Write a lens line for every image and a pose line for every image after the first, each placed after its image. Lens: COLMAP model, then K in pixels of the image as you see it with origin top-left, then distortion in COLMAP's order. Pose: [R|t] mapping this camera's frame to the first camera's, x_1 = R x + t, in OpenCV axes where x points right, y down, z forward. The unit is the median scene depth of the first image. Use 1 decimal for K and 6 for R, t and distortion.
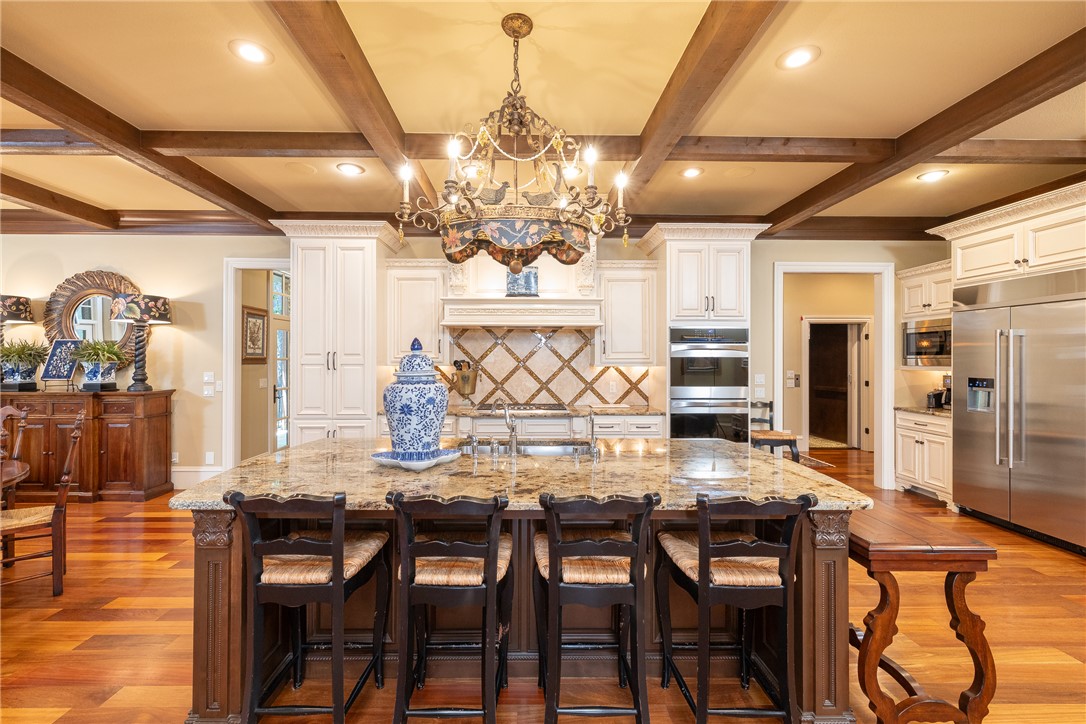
lens RADIAL K [[466.0, 0, 536.2], [0, 466.0, 356.8], [0, 0, 1]] dist [0.002657, -0.000544]
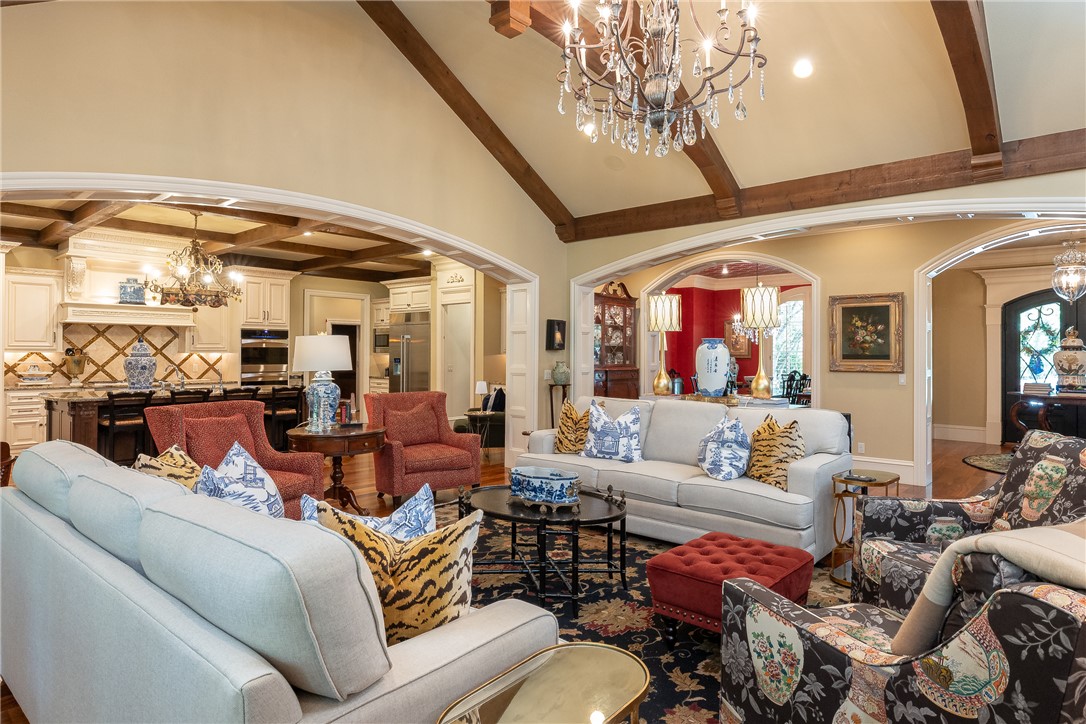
lens RADIAL K [[628.0, 0, 552.5], [0, 628.0, 350.3], [0, 0, 1]] dist [-0.000105, 0.000316]
pose [[0.679010, 0.003423, 0.734121, -0.552341], [-0.004157, 0.999991, -0.000818, 0.009042], [-0.734117, -0.002496, 0.679018, -1.218694]]
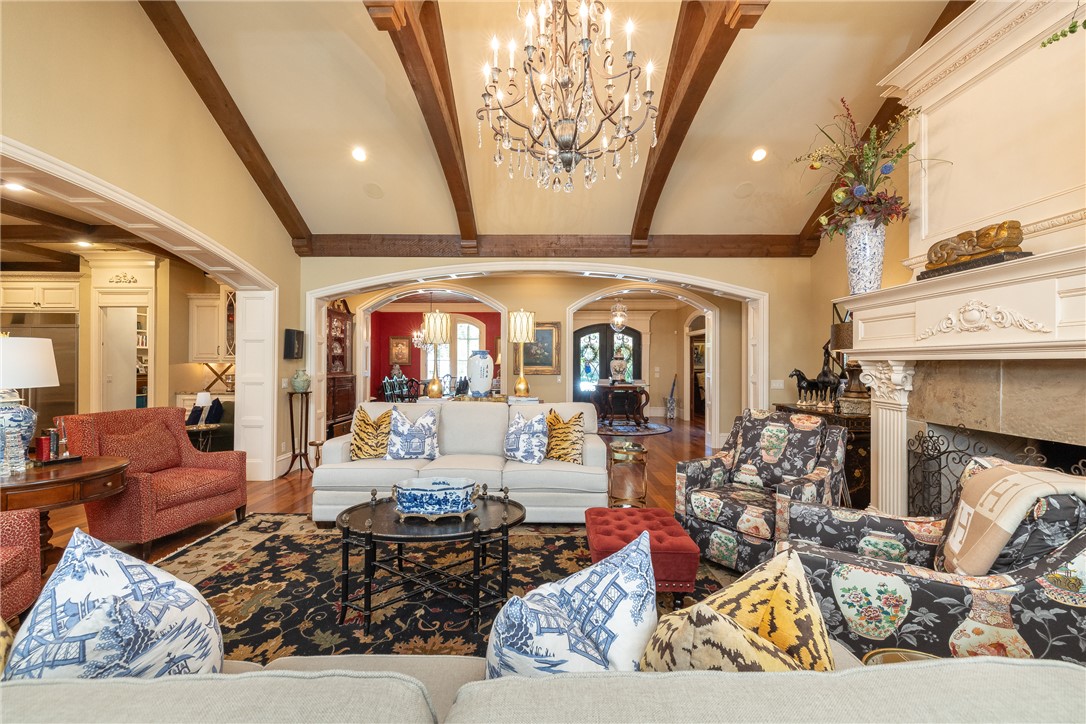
lens RADIAL K [[456.1, 0, 541.2], [0, 456.1, 360.8], [0, 0, 1]] dist [0.002499, -0.000201]
pose [[0.042472, 0.000077, 0.999098, -0.544950], [-0.005150, 0.999987, 0.000142, 0.008160], [-0.999084, -0.005151, 0.042472, -0.848684]]
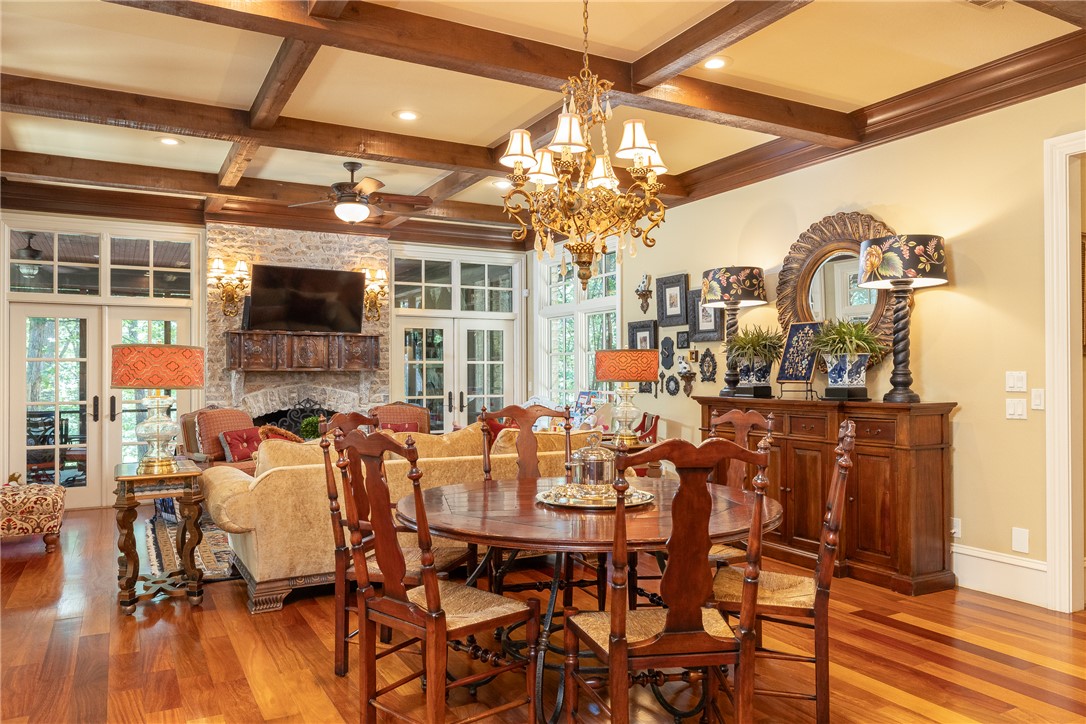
lens RADIAL K [[771.6, 0, 525.3], [0, 771.6, 365.2], [0, 0, 1]] dist [0.000766, 0.000796]
pose [[0.452557, -0.014388, -0.891620, -0.202111], [0.005893, 0.999896, -0.013144, 0.036232], [0.891716, 0.000694, 0.452594, 0.145446]]
